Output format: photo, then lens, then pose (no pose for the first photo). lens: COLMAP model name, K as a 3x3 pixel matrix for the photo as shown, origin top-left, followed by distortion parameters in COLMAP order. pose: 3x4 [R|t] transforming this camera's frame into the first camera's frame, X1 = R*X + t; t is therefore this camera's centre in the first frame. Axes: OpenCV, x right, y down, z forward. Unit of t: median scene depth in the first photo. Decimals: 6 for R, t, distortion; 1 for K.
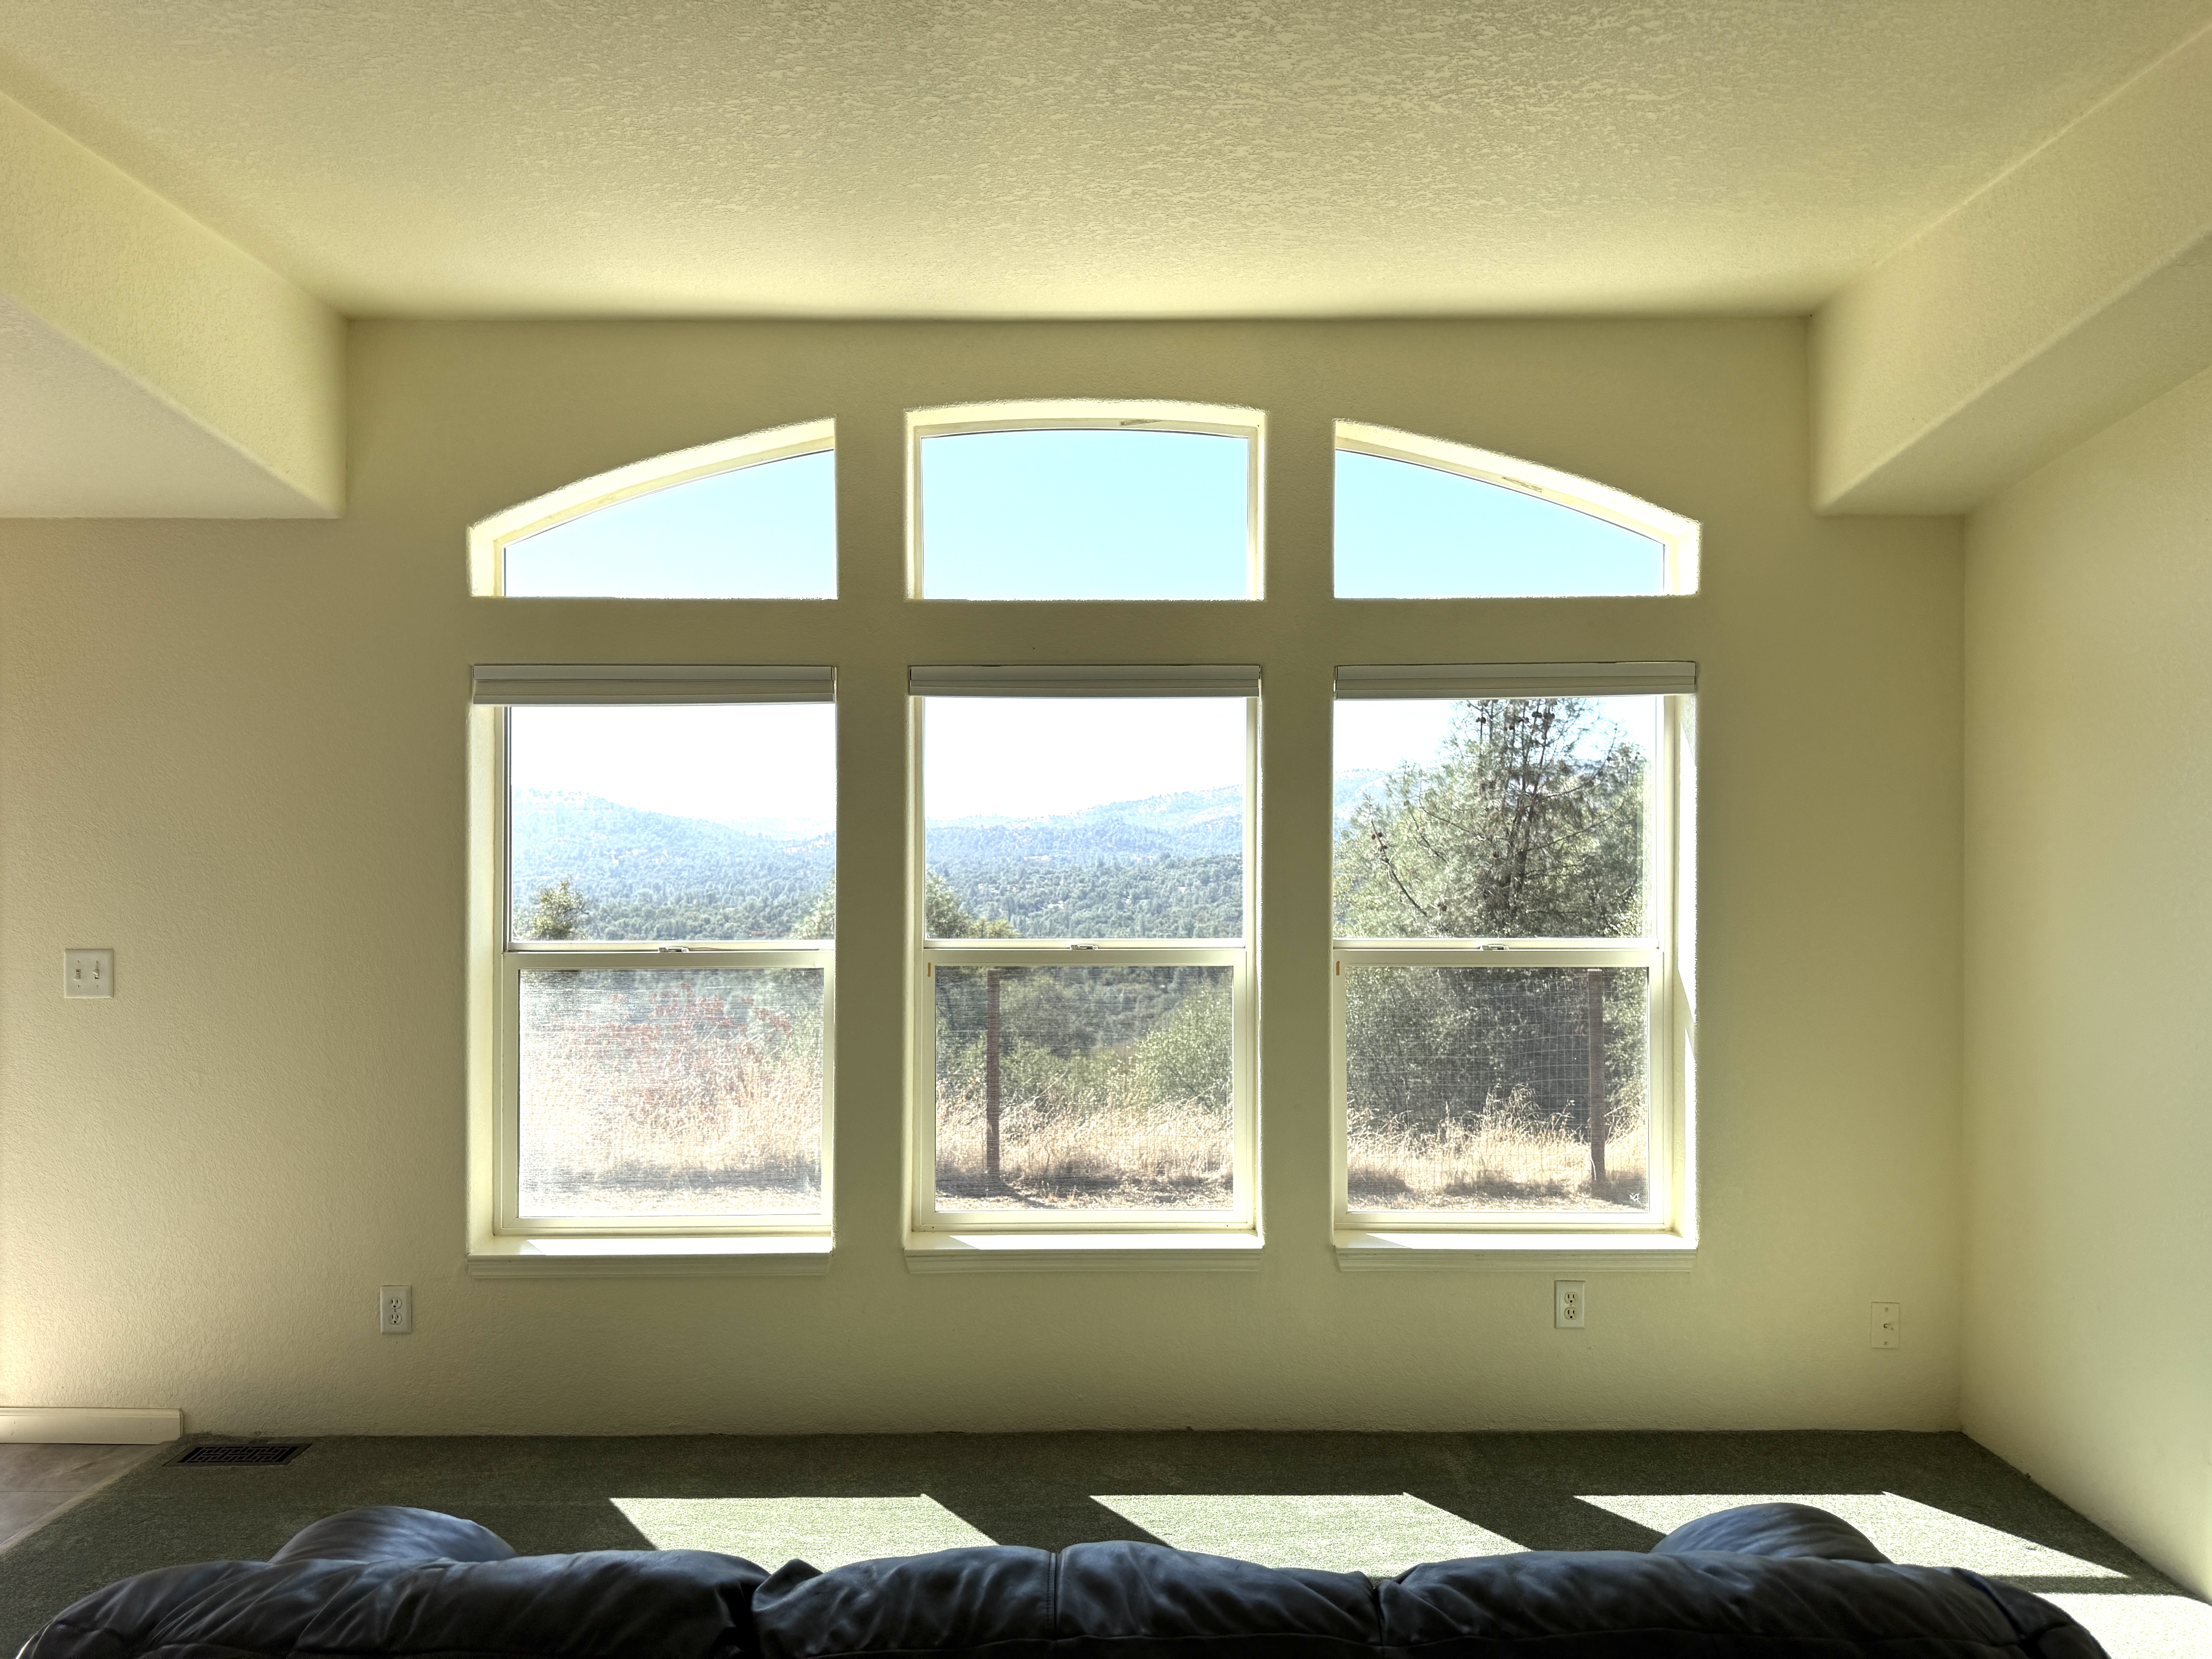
lens RADIAL K [[1582.9, 0, 1113.7], [0, 1582.9, 818.4], [0, 0, 1]] dist [0.000494, -0.006004]
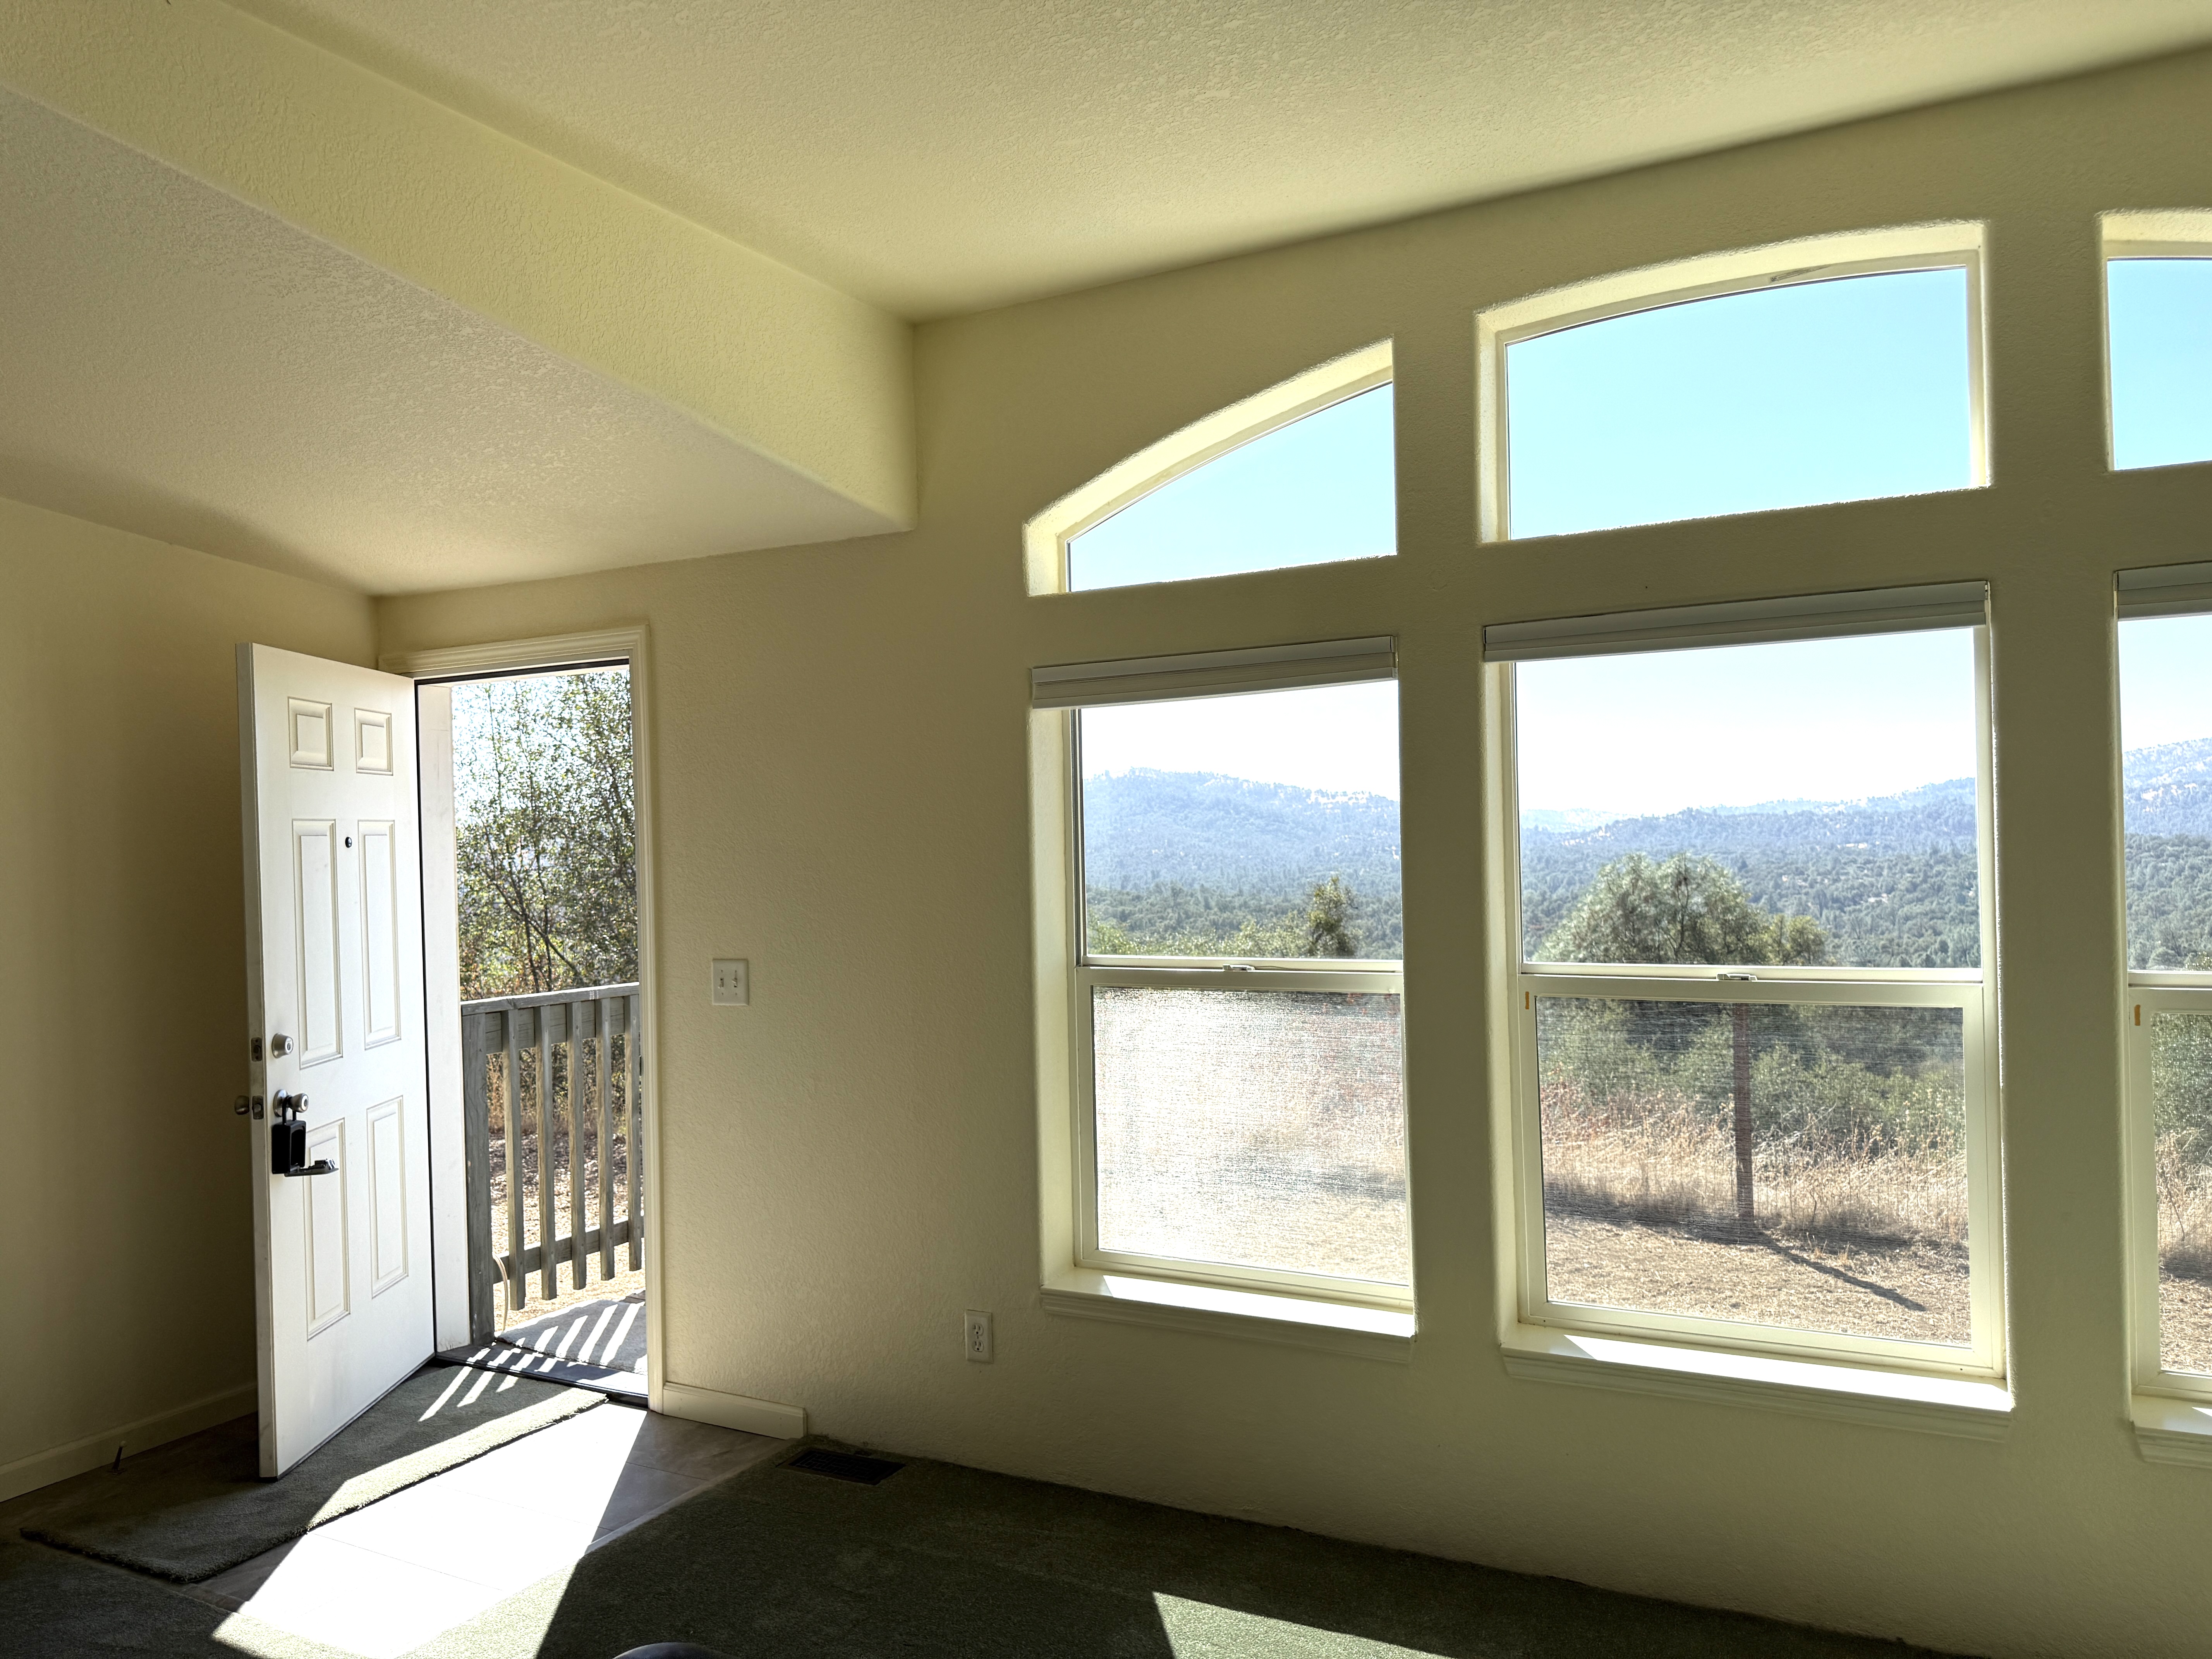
lens RADIAL K [[1577.6, 0, 1098.9], [0, 1577.6, 824.6], [0, 0, 1]] dist [0.062165, -0.070834]
pose [[0.880036, -0.026213, -0.474183, 0.078919], [0.030031, 0.999549, 0.000481, -0.001009], [0.473956, -0.014663, 0.880426, 0.181314]]
